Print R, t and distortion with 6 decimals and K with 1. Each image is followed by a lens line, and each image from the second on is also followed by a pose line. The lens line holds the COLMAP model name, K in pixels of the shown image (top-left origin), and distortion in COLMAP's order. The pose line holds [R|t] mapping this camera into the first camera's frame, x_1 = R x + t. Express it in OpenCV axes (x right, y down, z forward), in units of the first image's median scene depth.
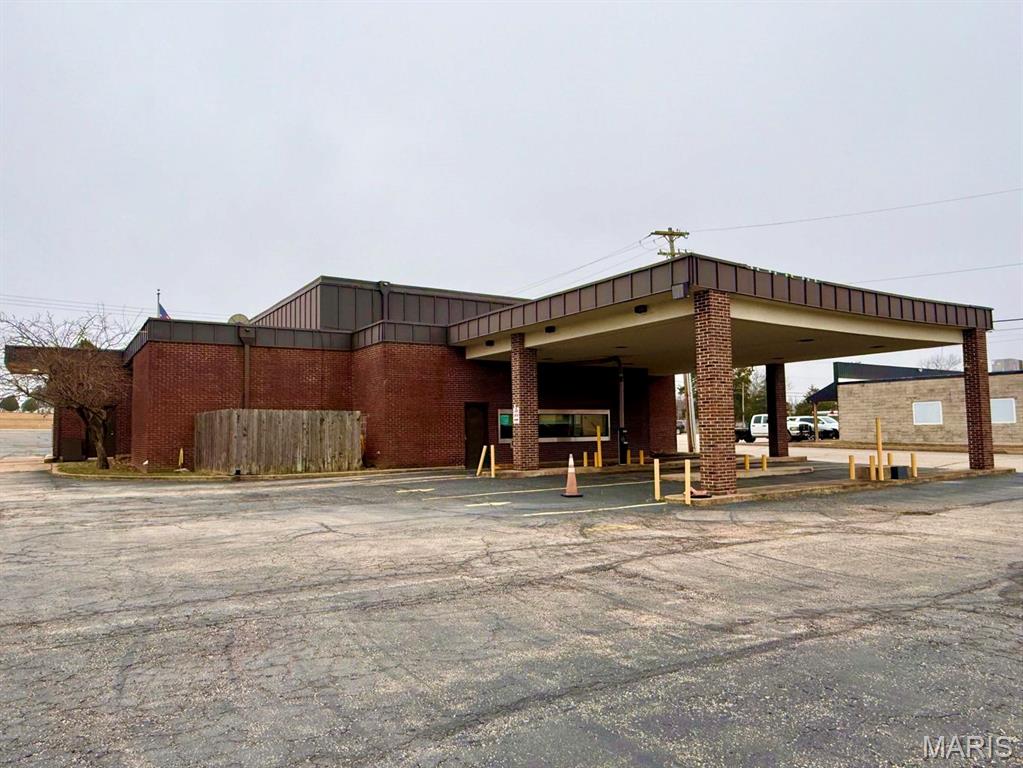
lens RADIAL K [[694.5, 0, 512.2], [0, 694.5, 379.9], [0, 0, 1]] dist [-0.007393, -0.001528]
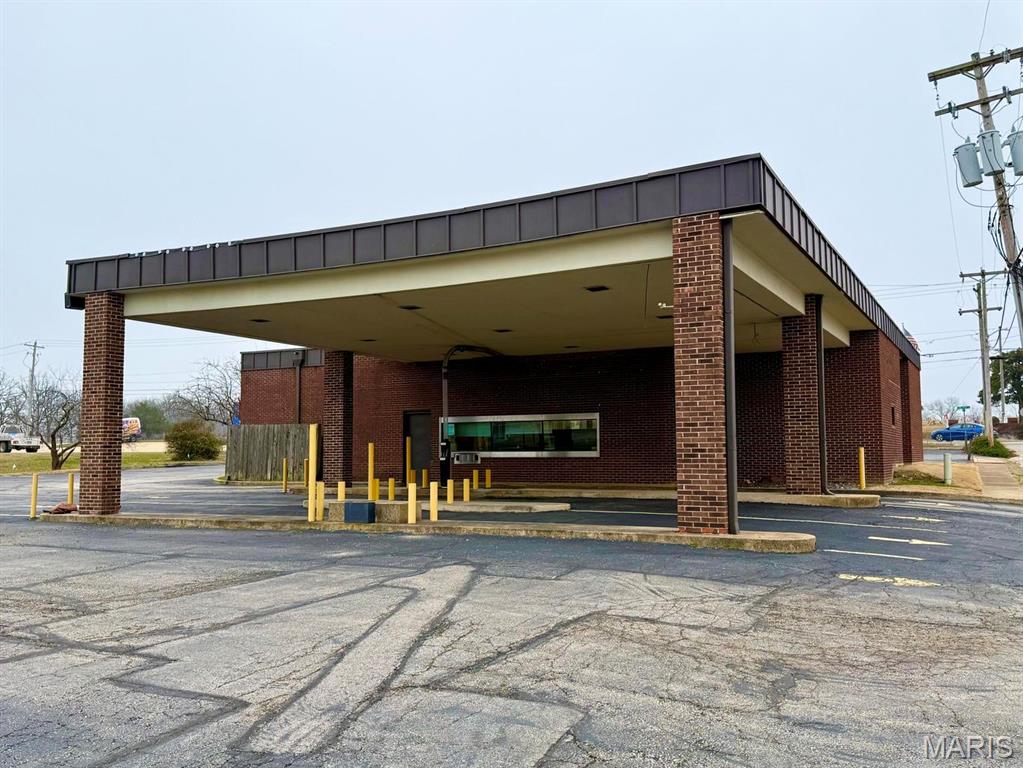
lens RADIAL K [[903.4, 0, 512.0], [0, 903.4, 387.4], [0, 0, 1]] dist [0.022365, 0.001801]
pose [[0.495757, -0.052076, -0.866898, 1.132437], [0.066009, 0.997573, -0.022177, 0.041927], [0.865949, -0.046229, 0.497991, 0.615515]]
